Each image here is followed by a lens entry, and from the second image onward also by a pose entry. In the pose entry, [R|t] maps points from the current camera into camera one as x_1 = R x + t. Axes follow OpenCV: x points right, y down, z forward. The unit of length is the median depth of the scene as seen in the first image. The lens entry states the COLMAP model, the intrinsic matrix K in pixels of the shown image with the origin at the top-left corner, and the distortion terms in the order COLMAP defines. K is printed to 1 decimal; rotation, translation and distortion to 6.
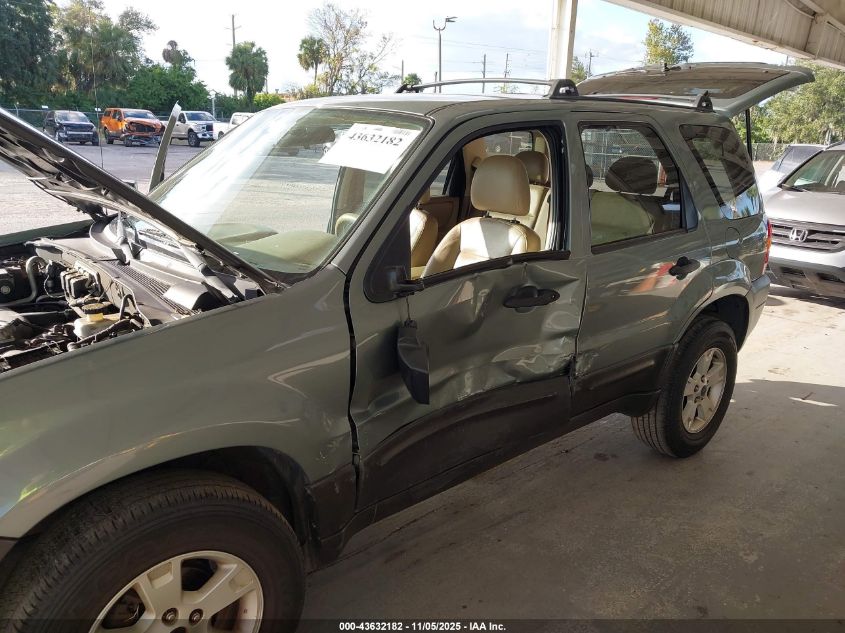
lens RADIAL K [[674.5, 0, 419.2], [0, 674.5, 314.3], [0, 0, 1]] dist [0.037515, -0.027956]
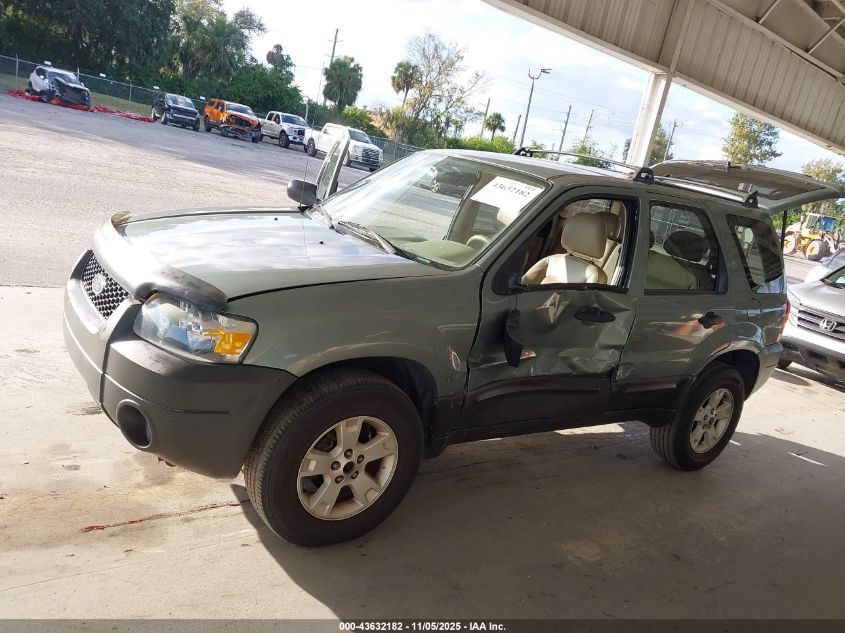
lens RADIAL K [[674.5, 0, 419.3], [0, 674.5, 317.7], [0, 0, 1]] dist [0.037515, -0.027956]
pose [[0.980359, 0.187285, -0.061811, -0.073287], [-0.189427, 0.981412, -0.030789, 0.063968], [0.054895, 0.041893, 0.997613, -0.300224]]
